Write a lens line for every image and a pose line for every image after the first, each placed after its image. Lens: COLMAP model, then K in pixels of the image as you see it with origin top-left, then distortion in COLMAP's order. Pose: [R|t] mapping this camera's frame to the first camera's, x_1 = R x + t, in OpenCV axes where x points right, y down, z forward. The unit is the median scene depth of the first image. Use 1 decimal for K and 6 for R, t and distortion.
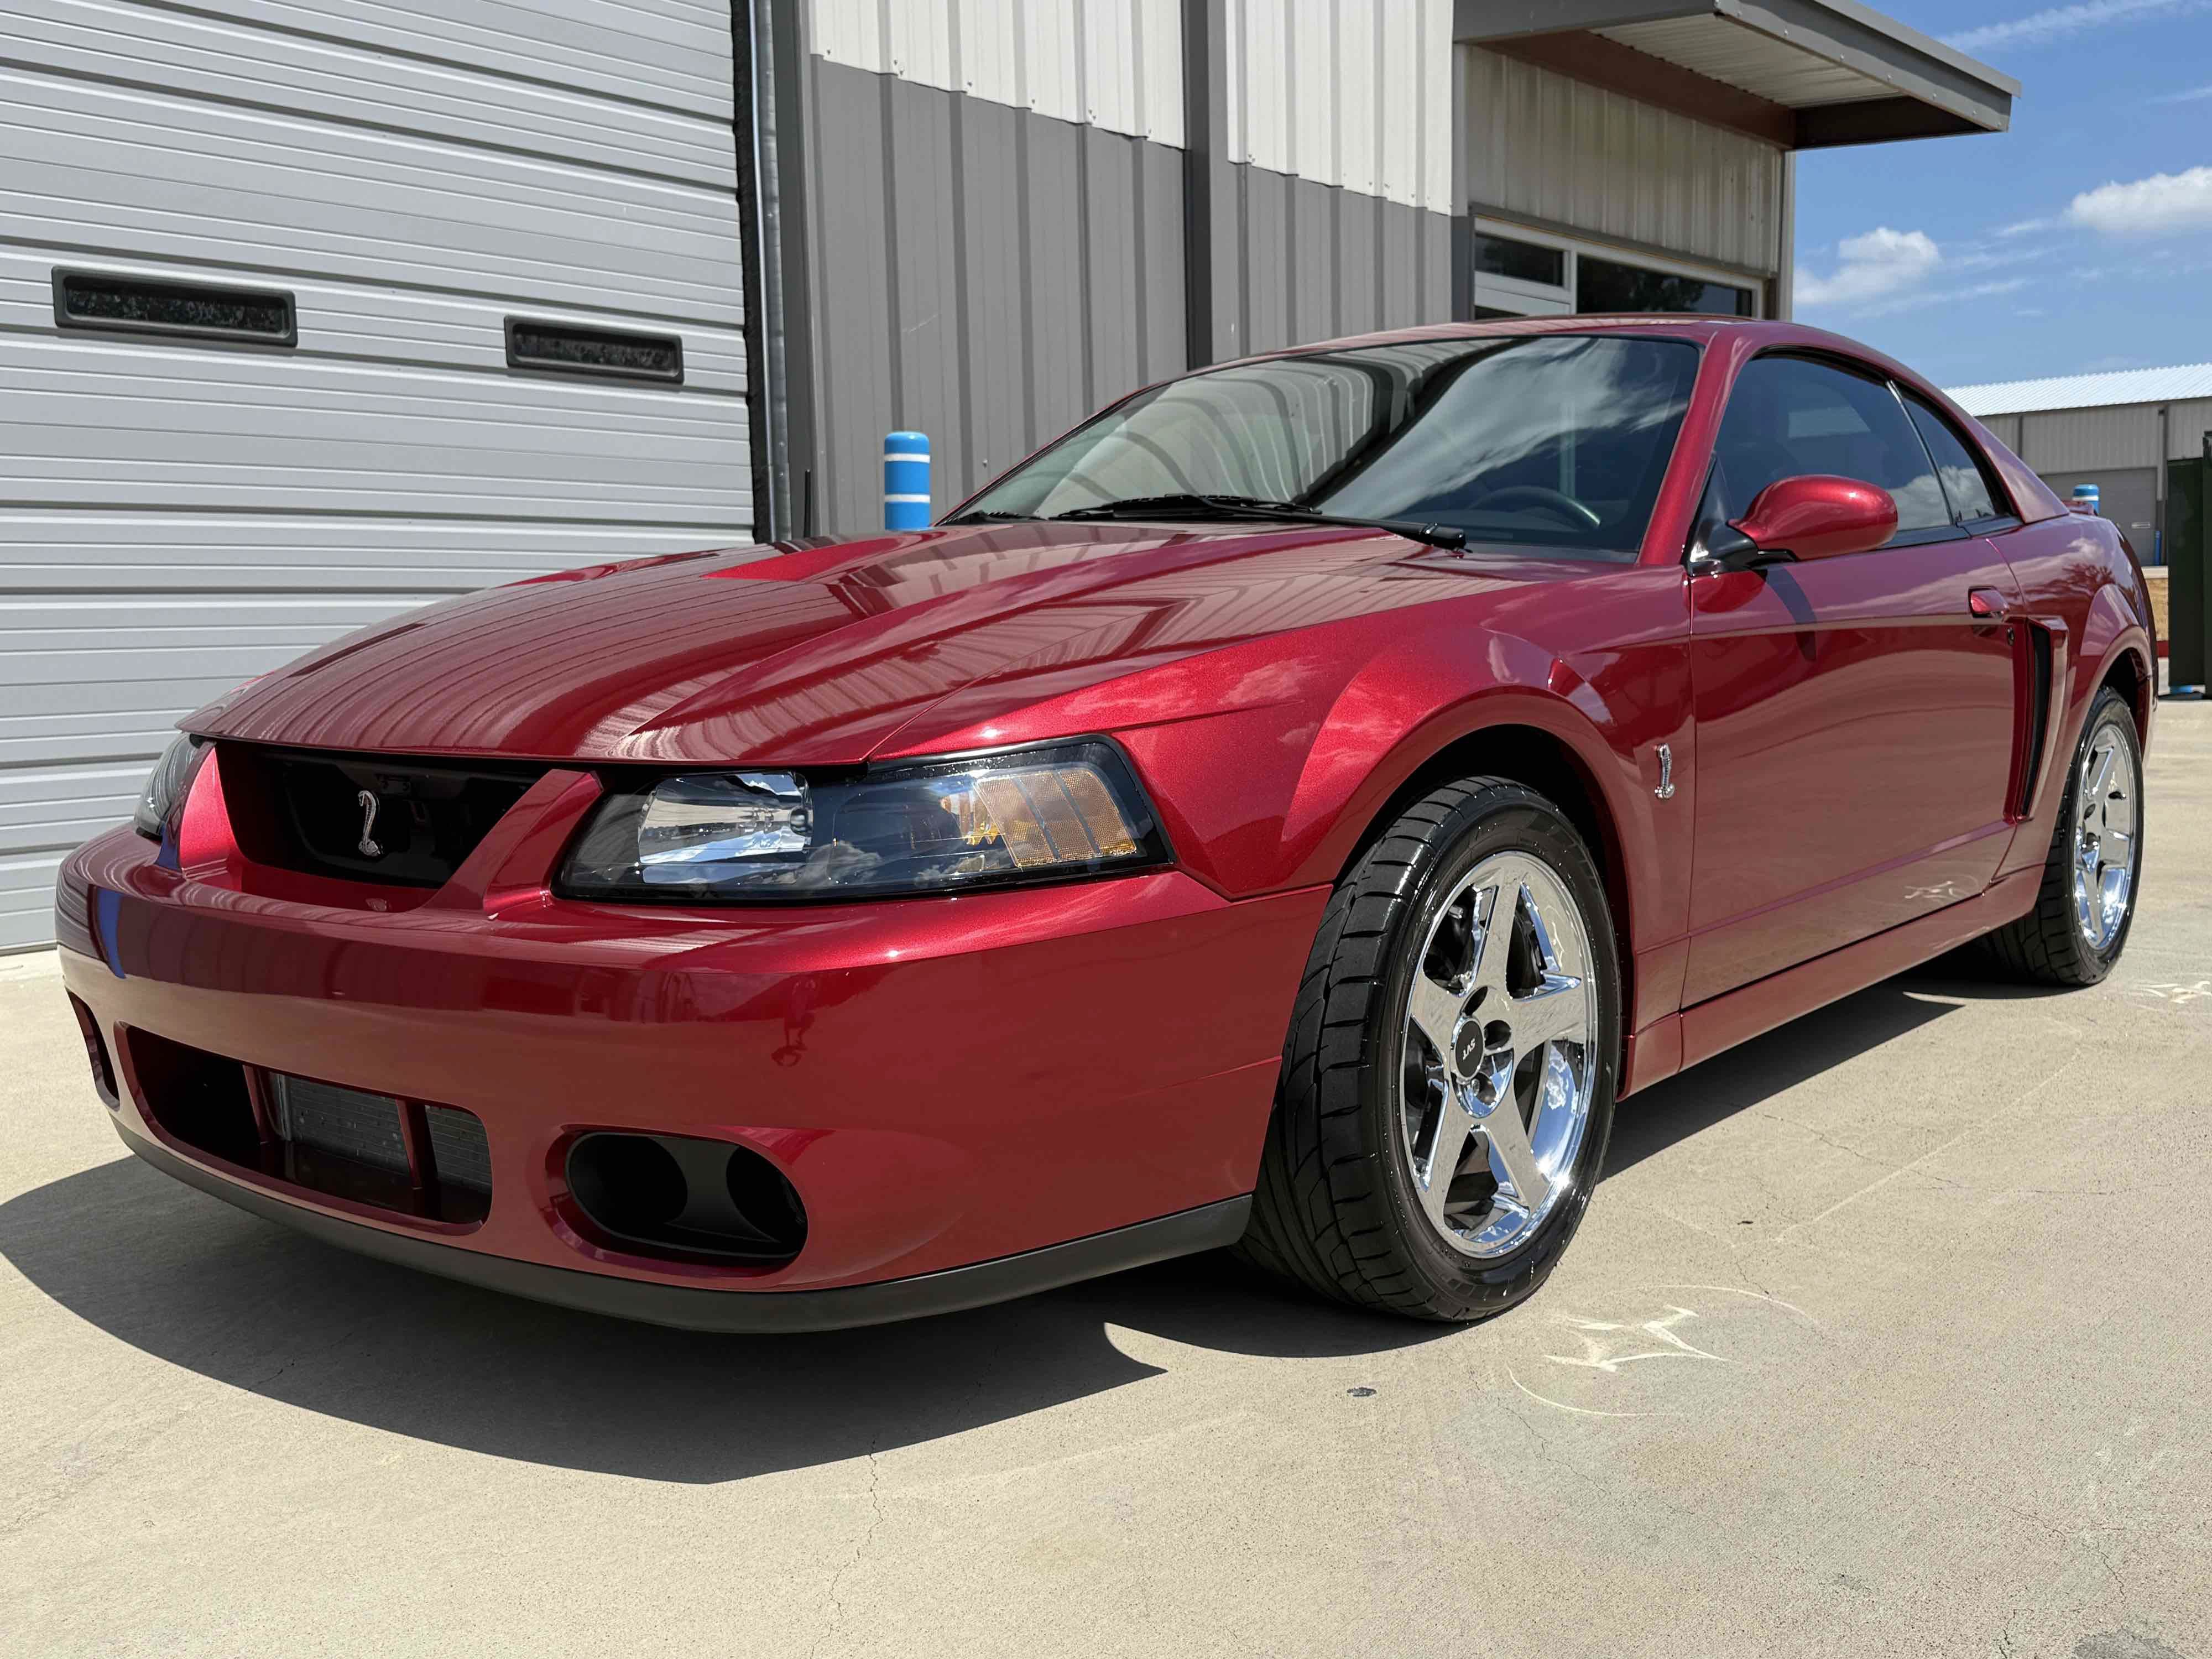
lens RADIAL K [[2049.2, 0, 1092.4], [0, 2049.2, 838.3], [0, 0, 1]] dist [0.174965, -0.383031]
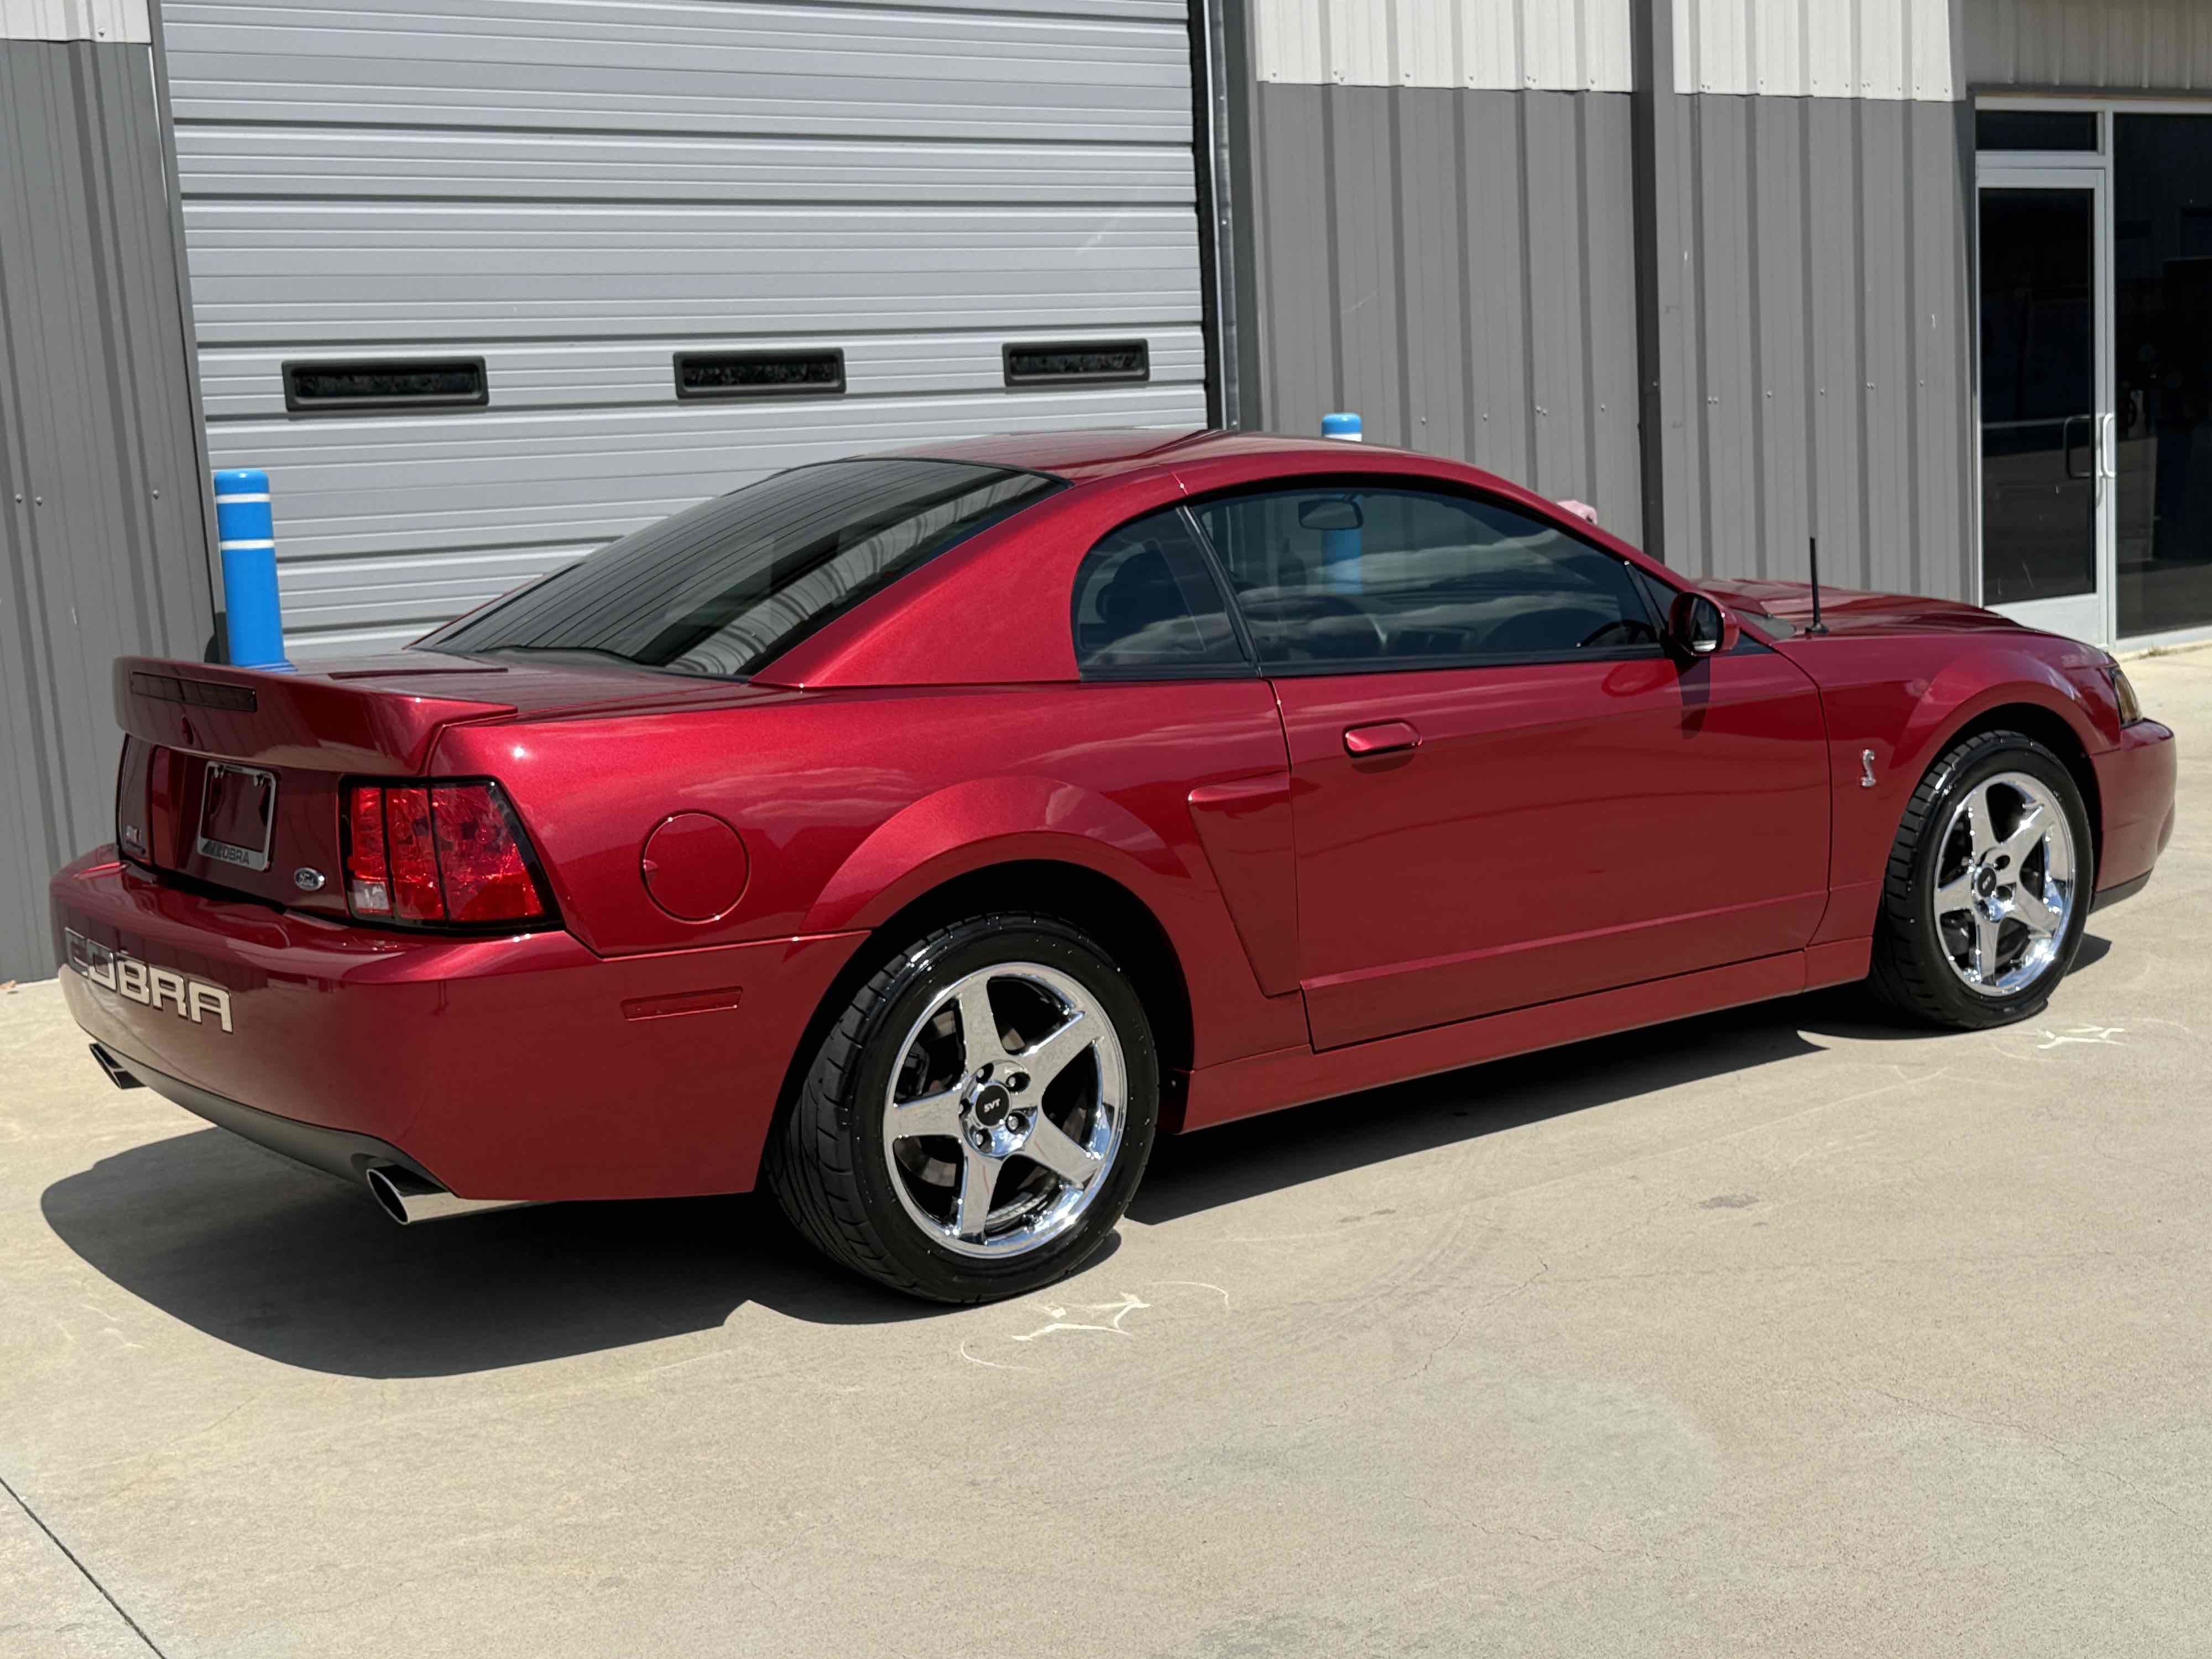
lens RADIAL K [[2727.9, 0, 1104.1], [0, 2727.9, 828.3], [0, 0, 1]] dist [0.197981, -0.464242]
pose [[0.971507, -0.003198, -0.236989, 0.142580], [0.013446, 0.999042, 0.041640, -0.033754], [0.236629, -0.043640, 0.970619, -0.510784]]
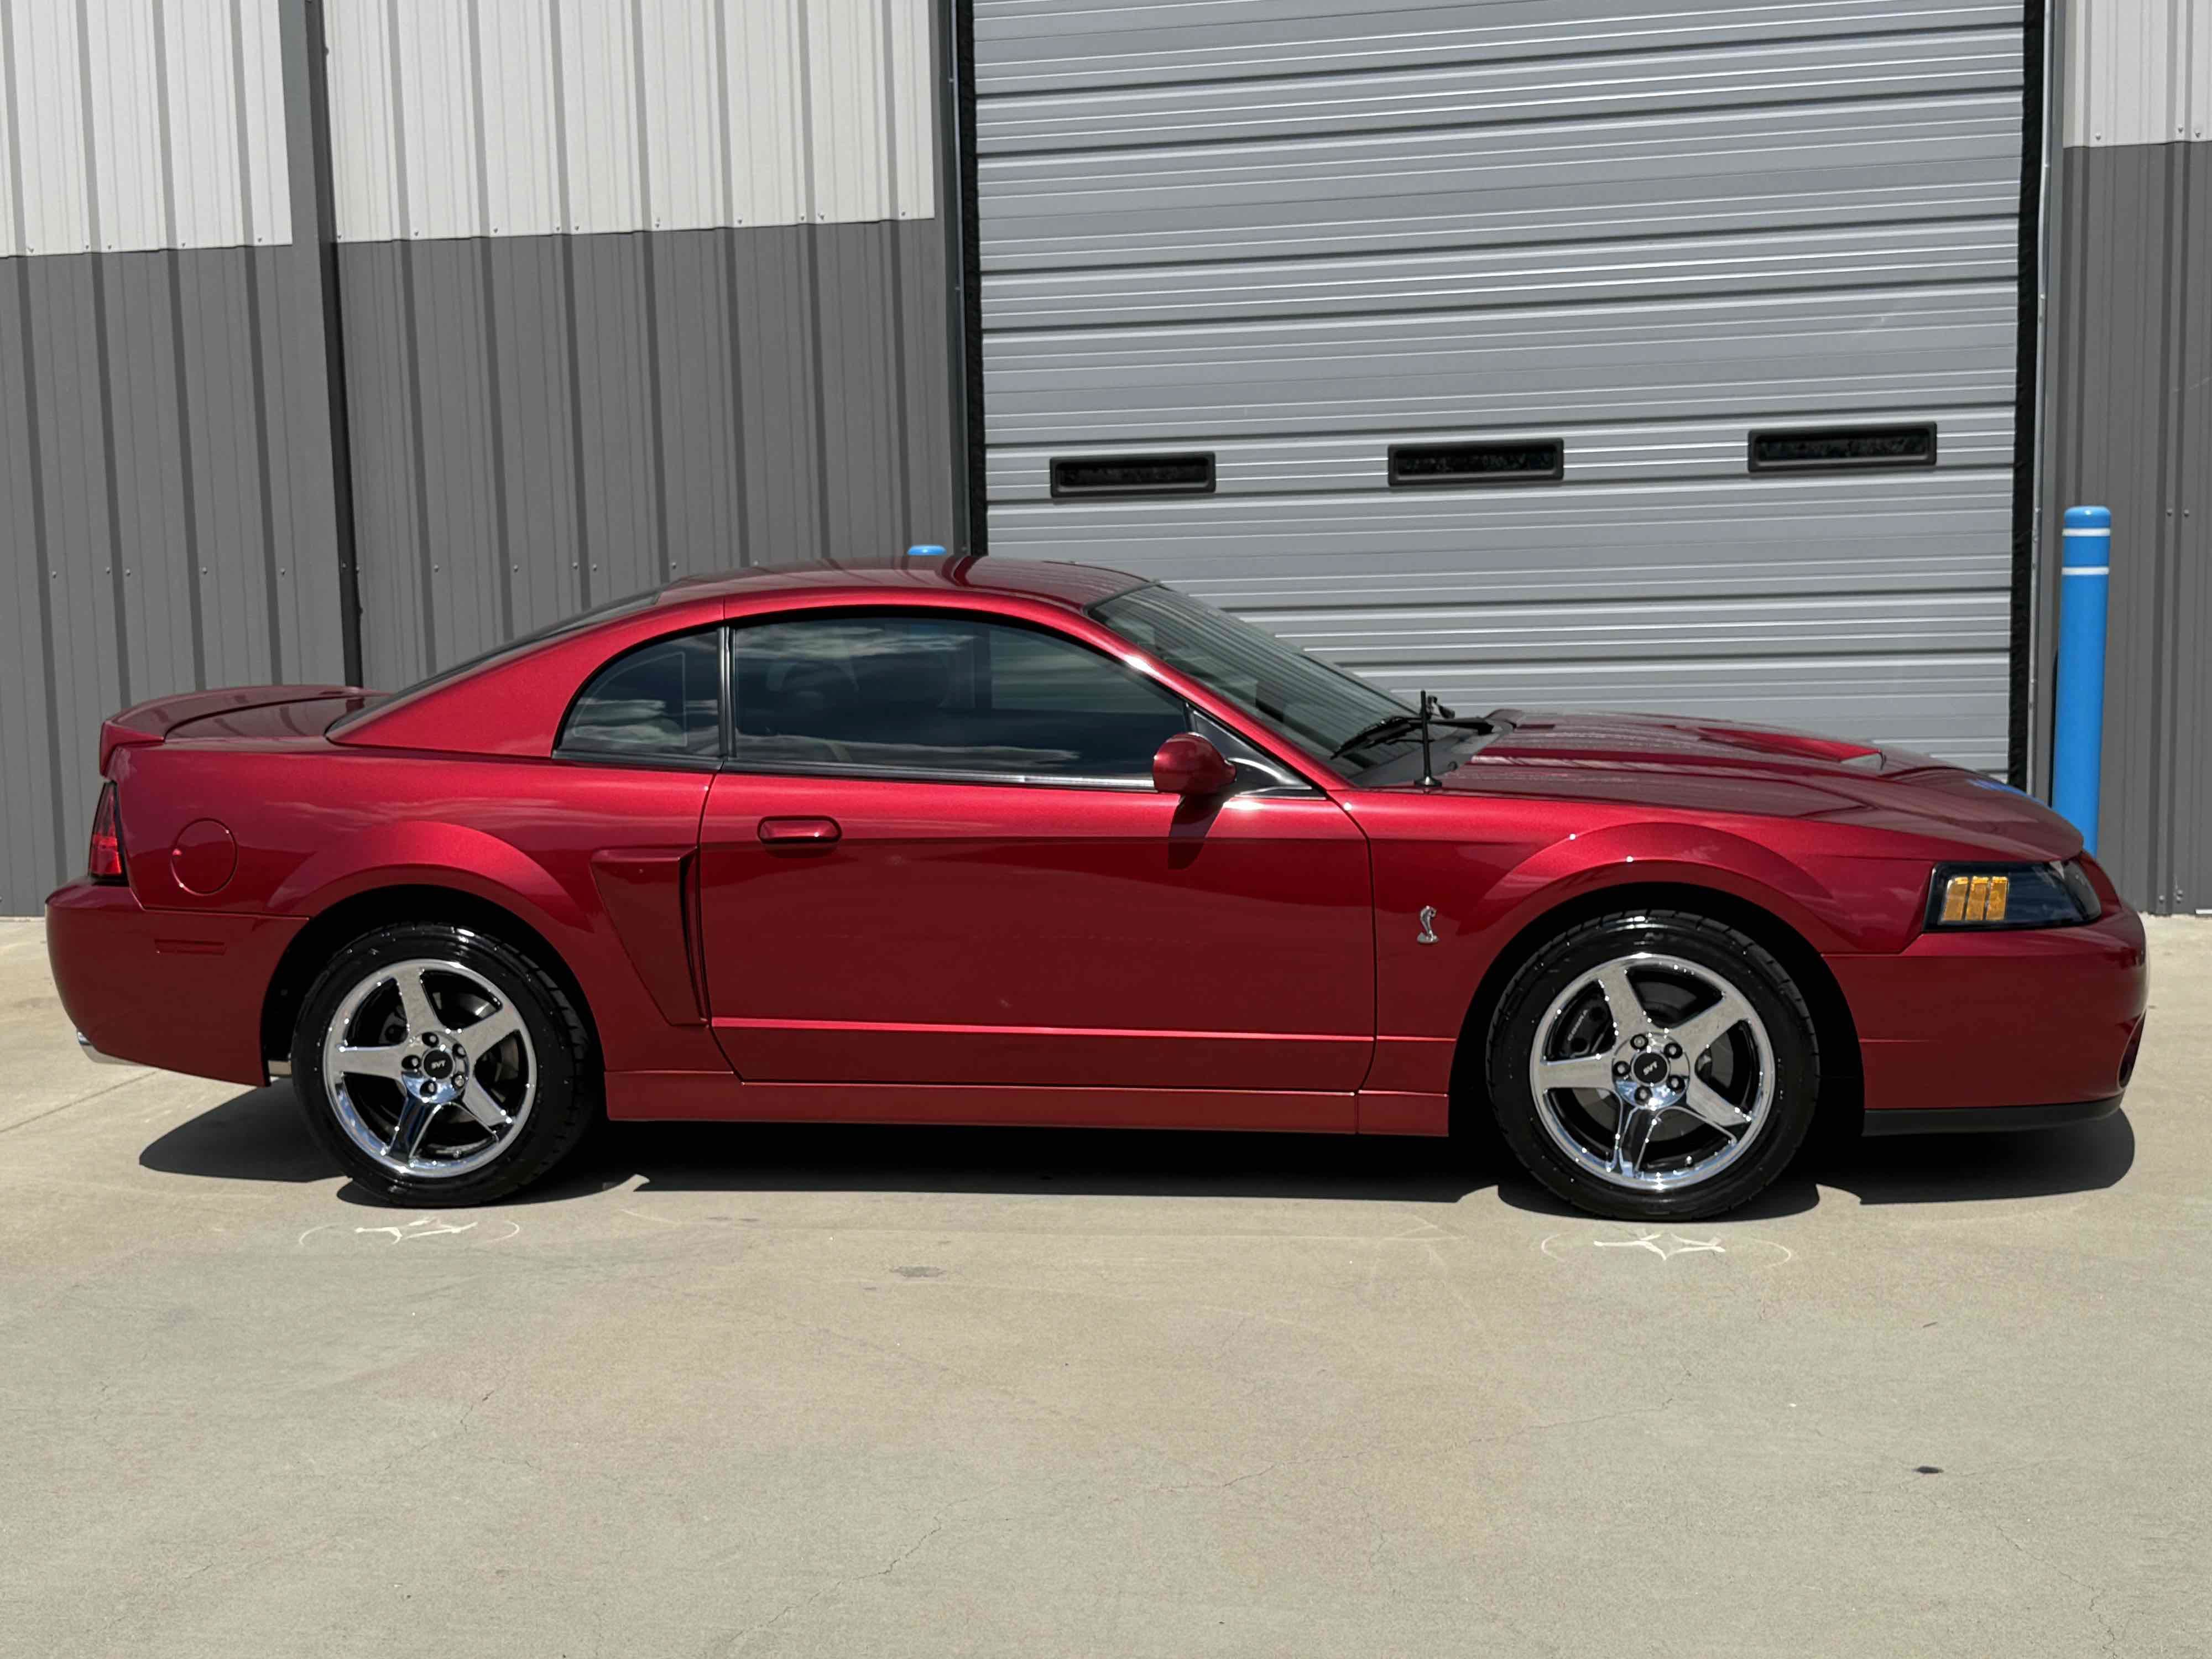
lens RADIAL K [[2727.9, 0, 1104.1], [0, 2727.9, 828.3], [0, 0, 1]] dist [0.197981, -0.464242]
pose [[0.505045, 0.094242, -0.857932, 0.875717], [-0.071688, 0.995166, 0.067115, -0.095409], [0.860111, 0.027607, 0.509360, -0.126046]]
